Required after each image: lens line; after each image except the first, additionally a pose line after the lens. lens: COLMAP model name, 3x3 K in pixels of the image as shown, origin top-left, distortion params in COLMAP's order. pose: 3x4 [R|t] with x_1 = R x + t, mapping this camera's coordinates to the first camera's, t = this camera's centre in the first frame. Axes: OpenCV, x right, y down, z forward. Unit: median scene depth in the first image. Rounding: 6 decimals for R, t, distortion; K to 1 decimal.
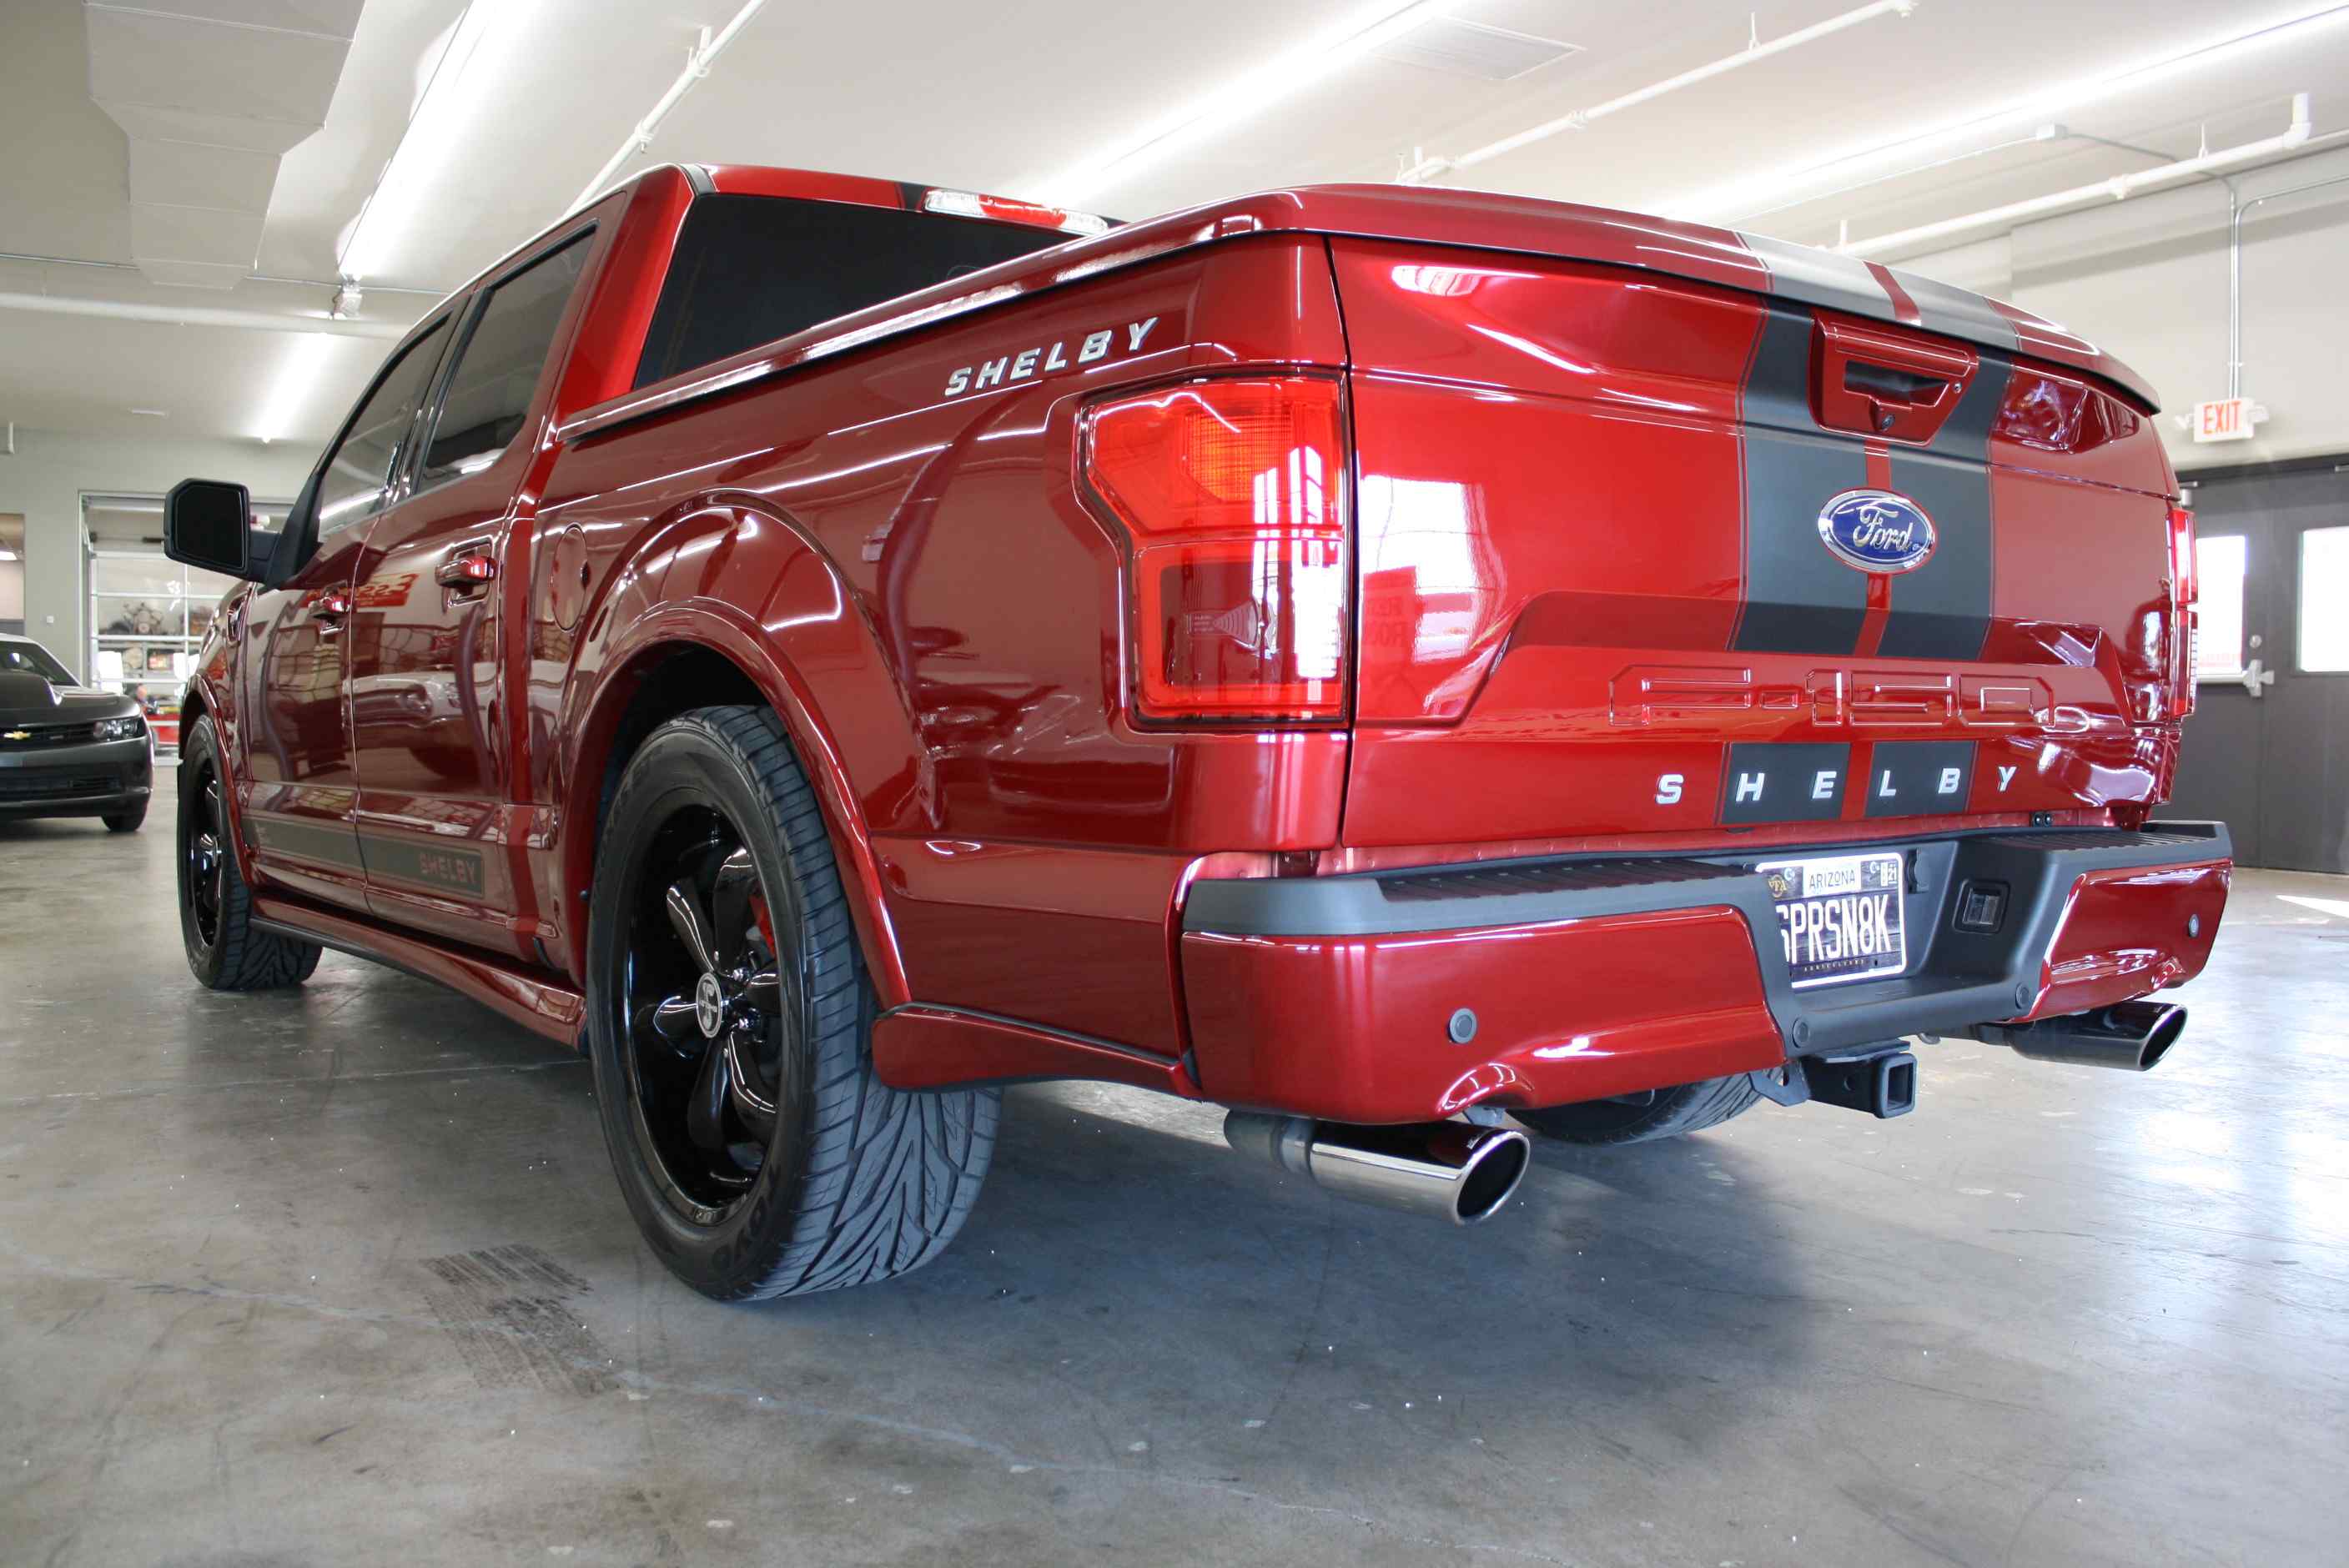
lens RADIAL K [[2010.7, 0, 1178.9], [0, 2010.7, 781.5], [0, 0, 1]] dist [-0.163033, 0.151811]
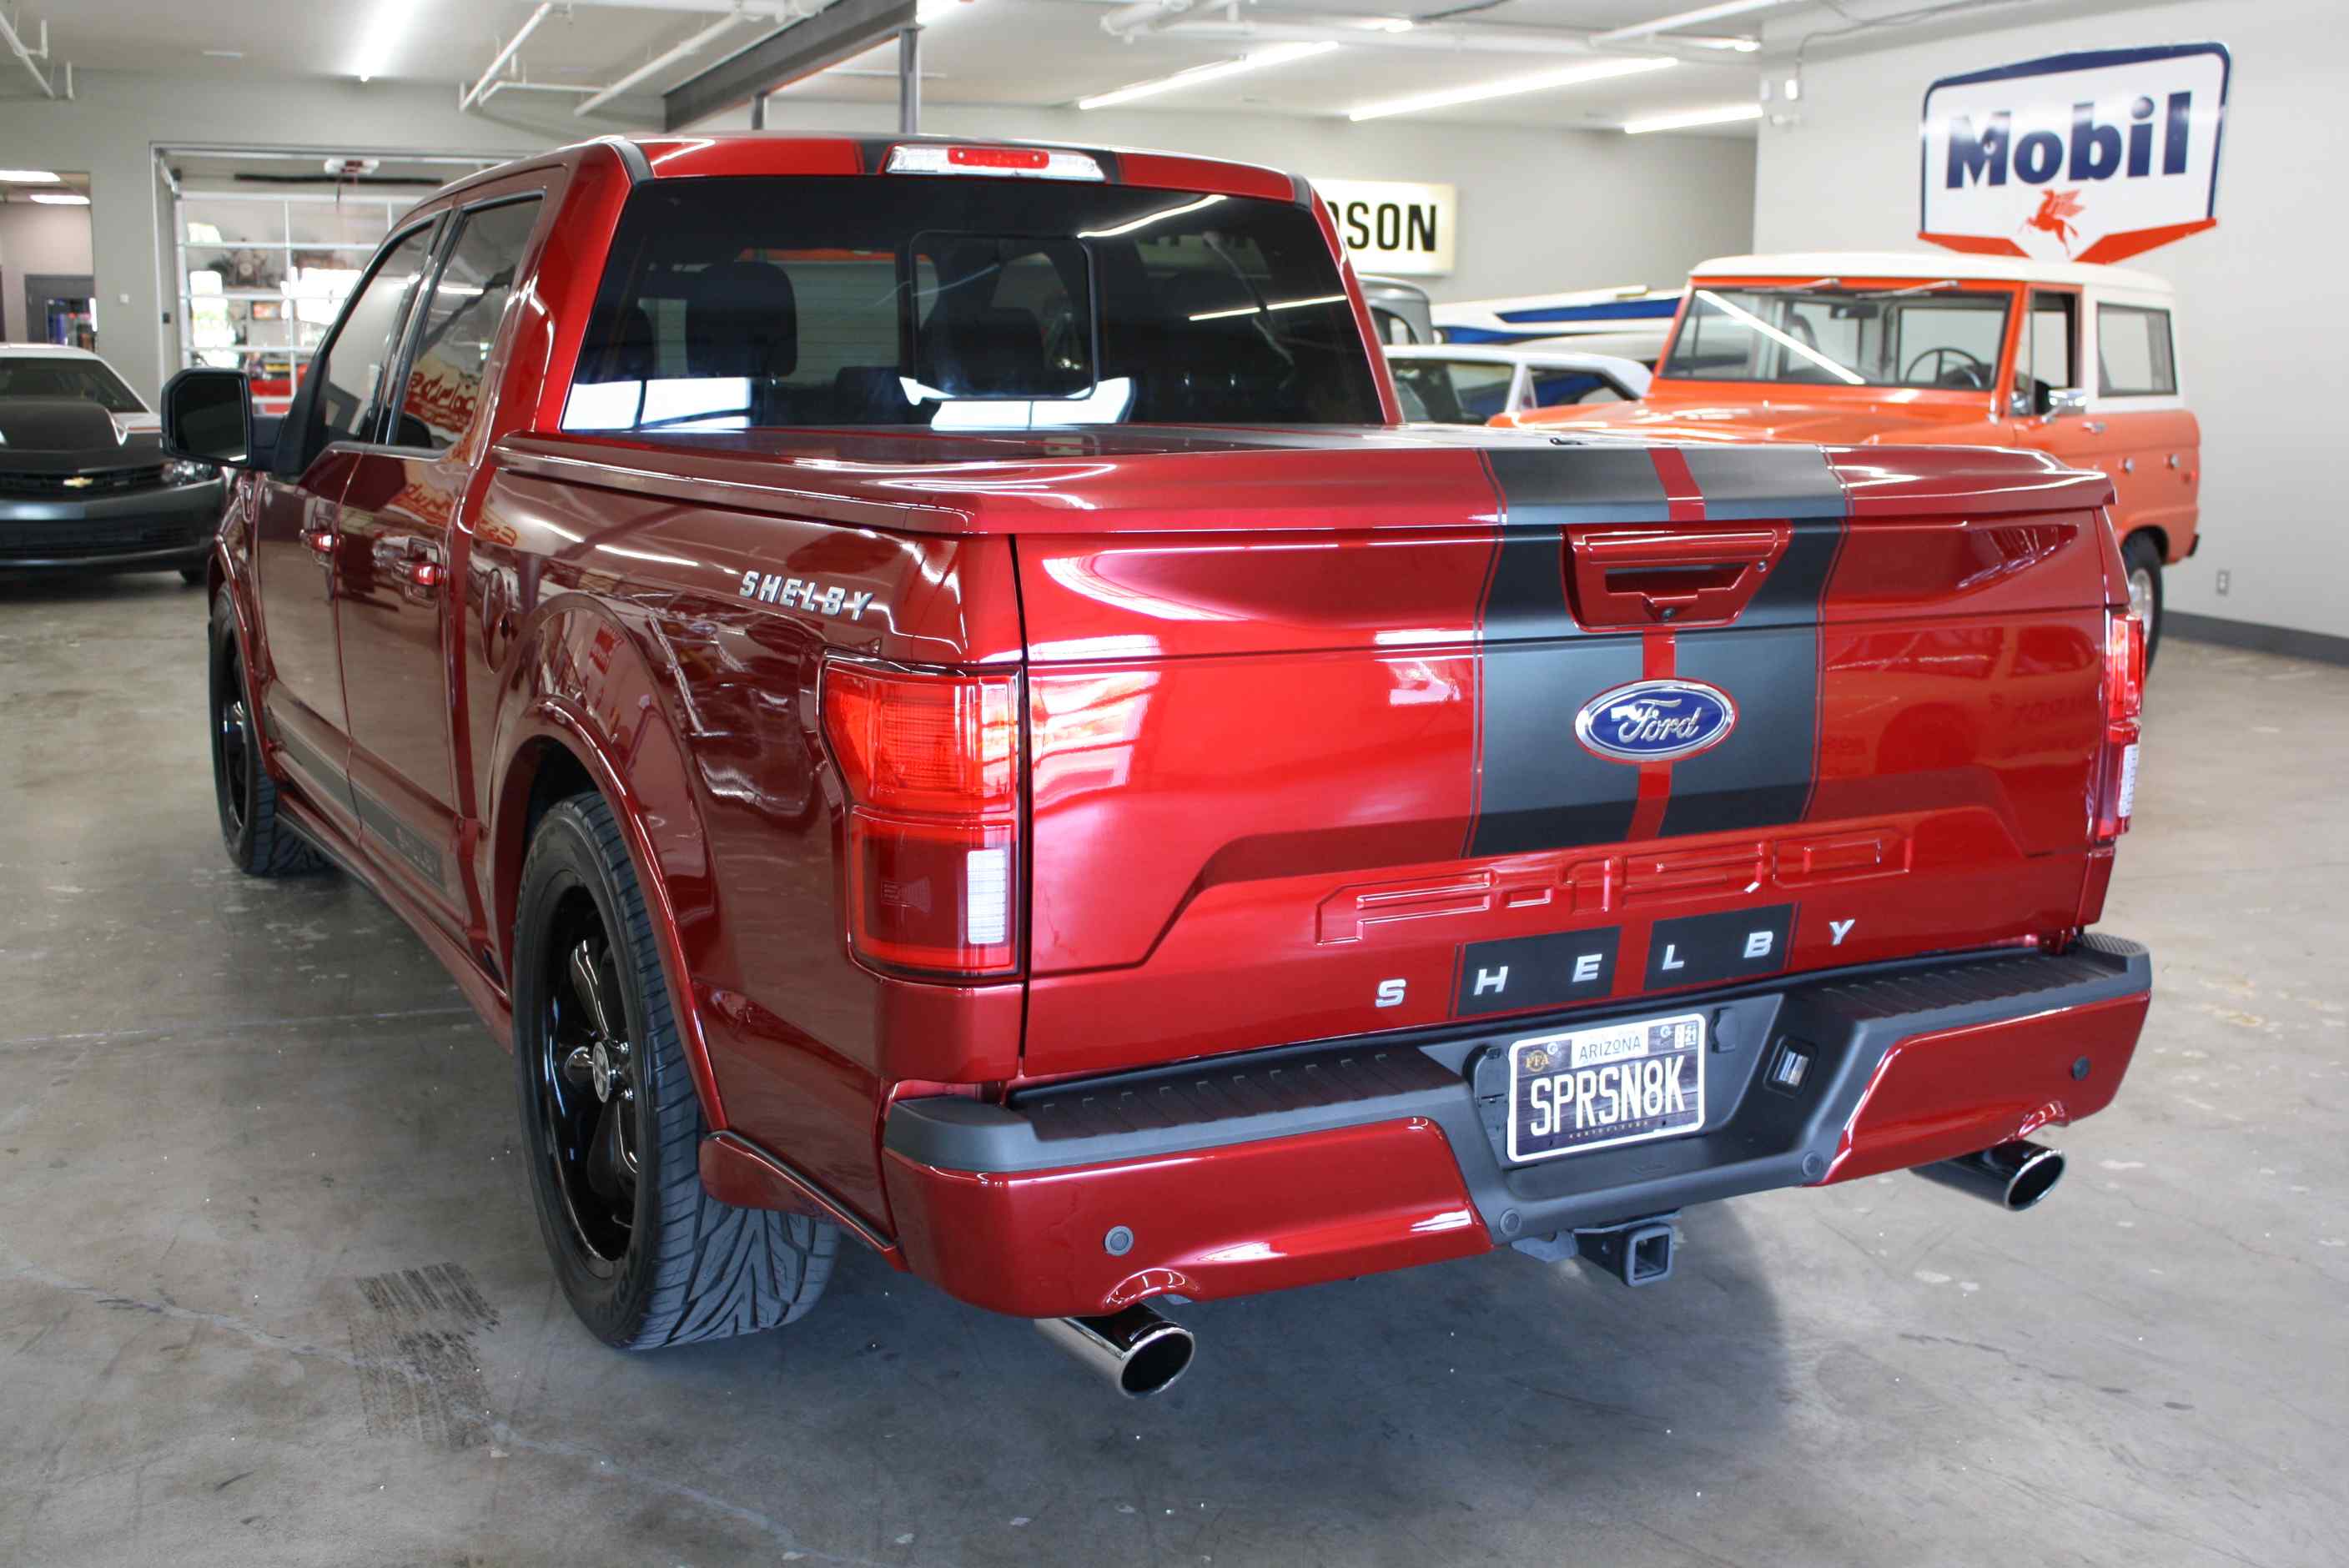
lens RADIAL K [[2556.3, 0, 1179.0], [0, 2556.3, 794.4], [0, 0, 1]] dist [-0.125700, 0.165449]
pose [[0.989203, 0.034925, -0.142331, 0.292290], [-0.014207, 0.989468, 0.144056, -0.265712], [0.145863, -0.140478, 0.979280, -0.300244]]
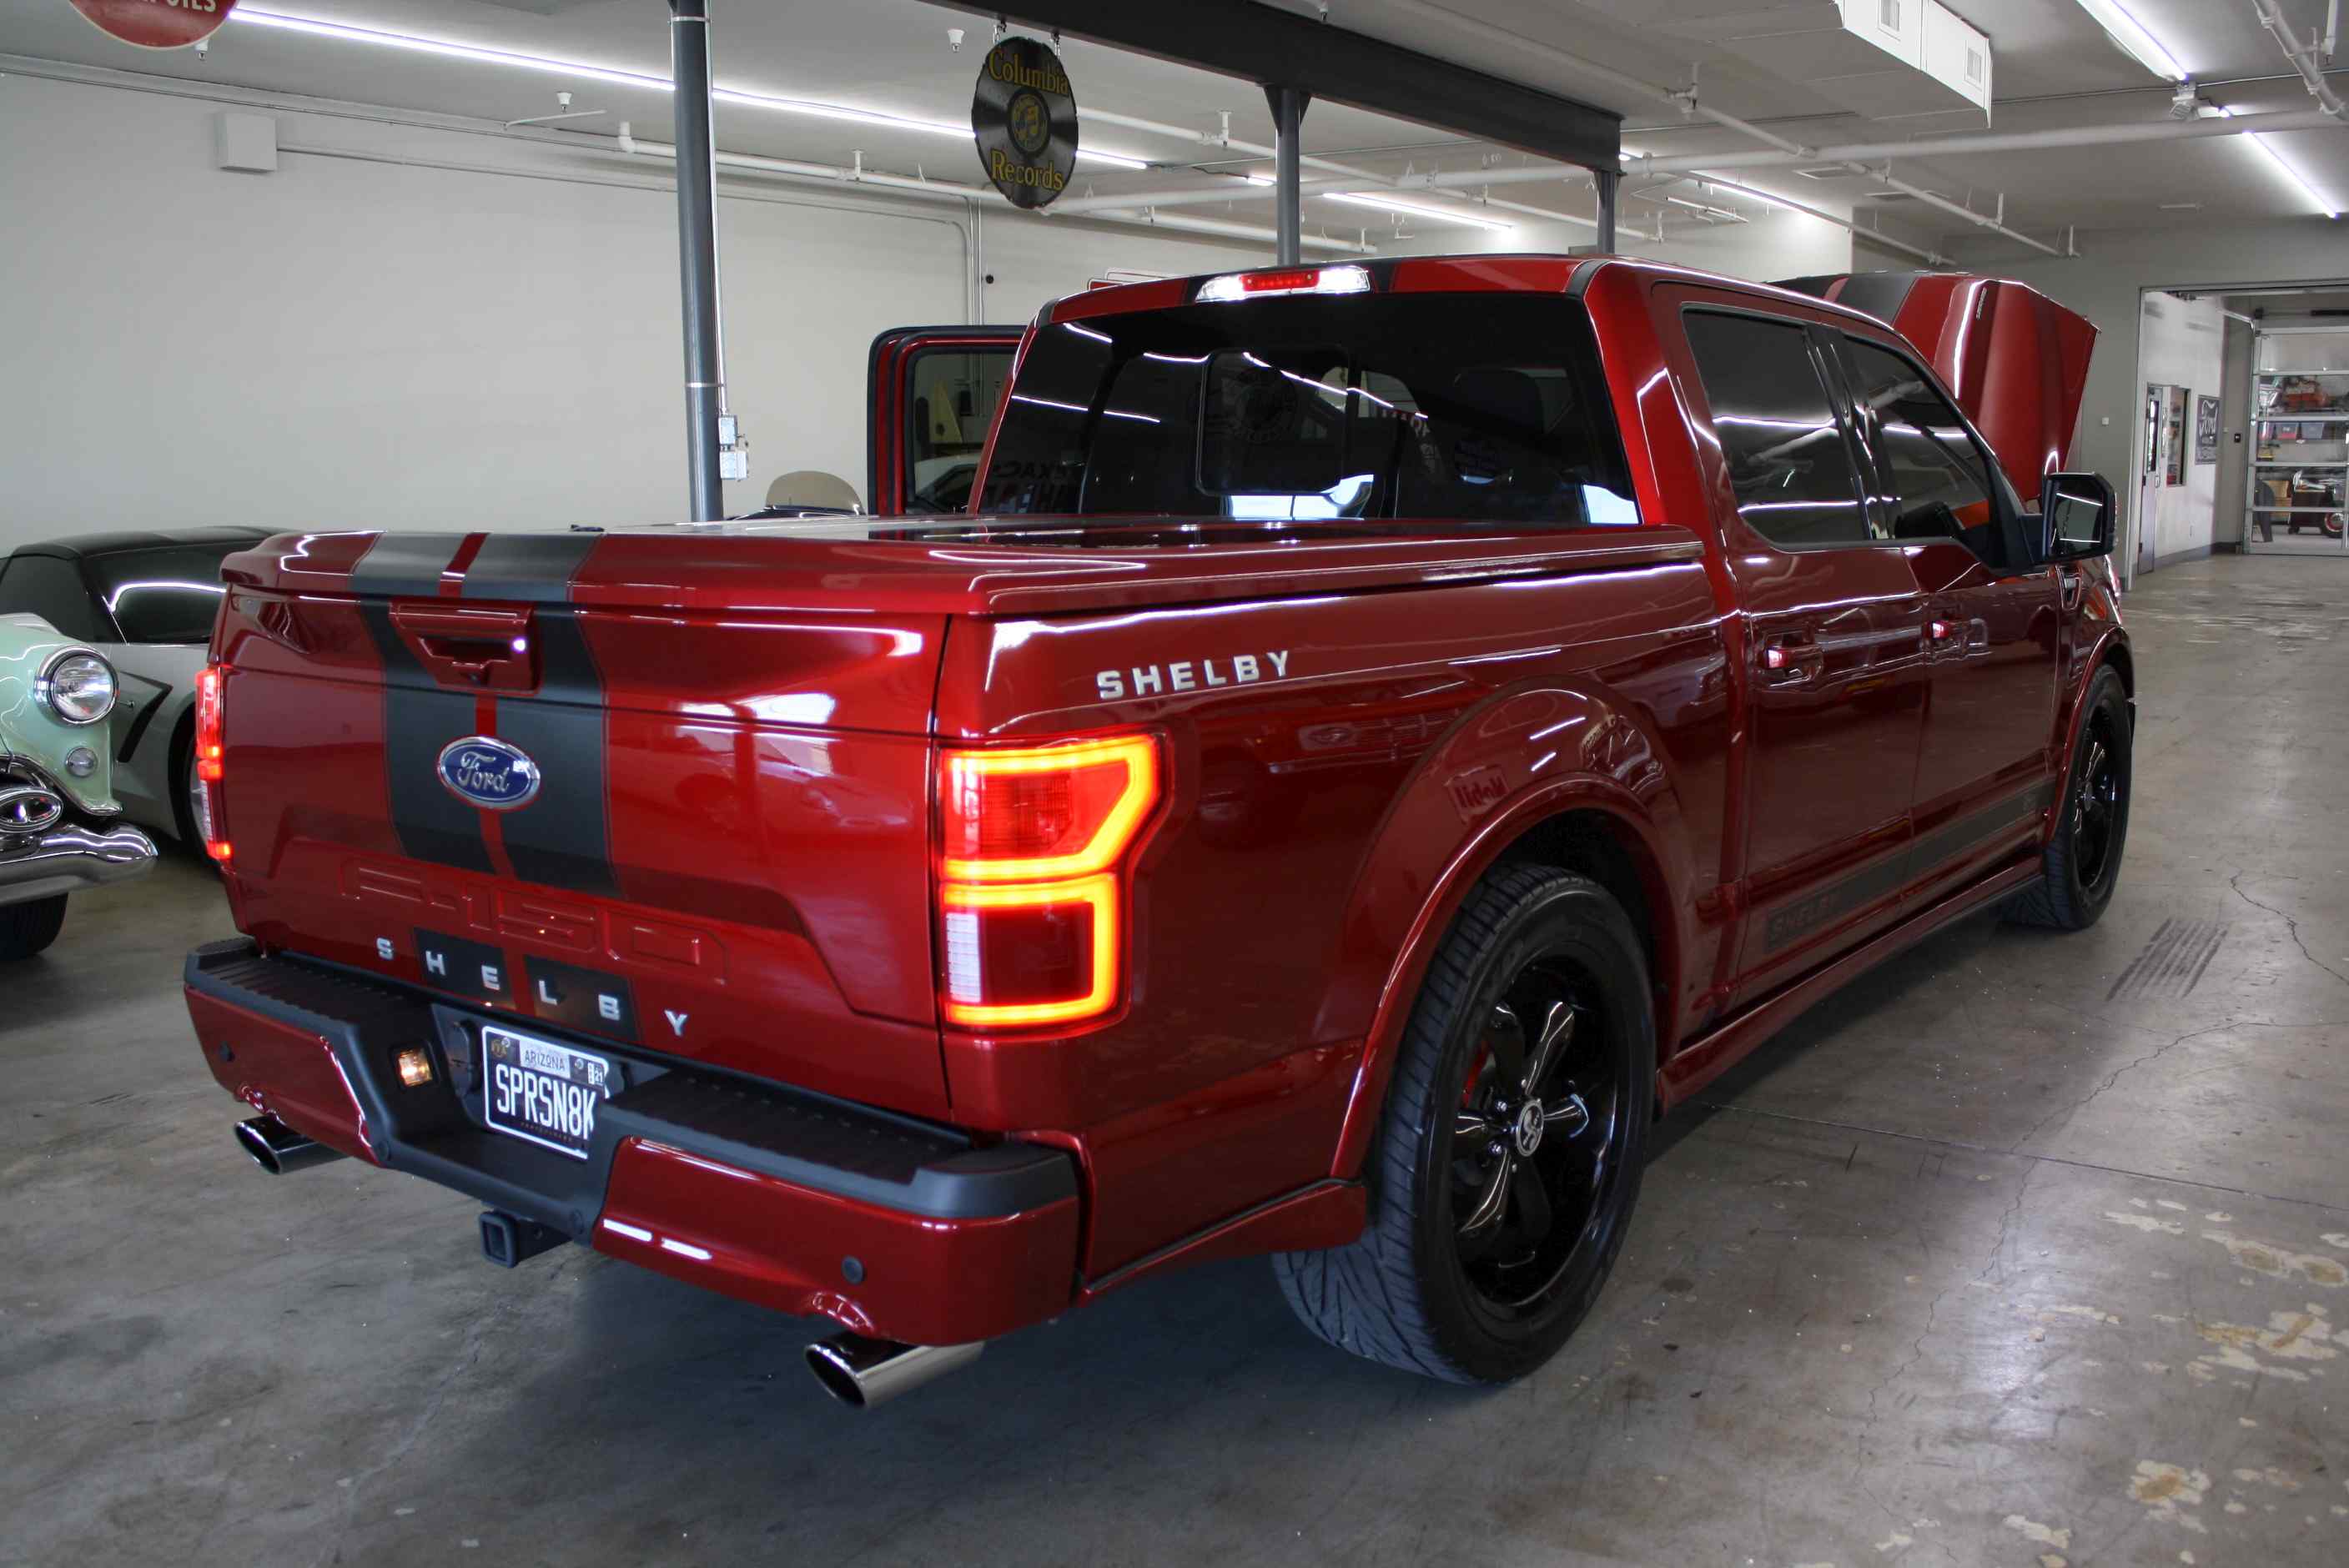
lens RADIAL K [[2063.9, 0, 1193.6], [0, 2063.9, 791.9], [0, 0, 1]] dist [-0.127728, 0.002686]
pose [[0.276852, 0.151493, -0.948896, 1.543049], [-0.020999, 0.988212, 0.151643, -0.294927], [0.960683, -0.022057, 0.276770, 1.038006]]
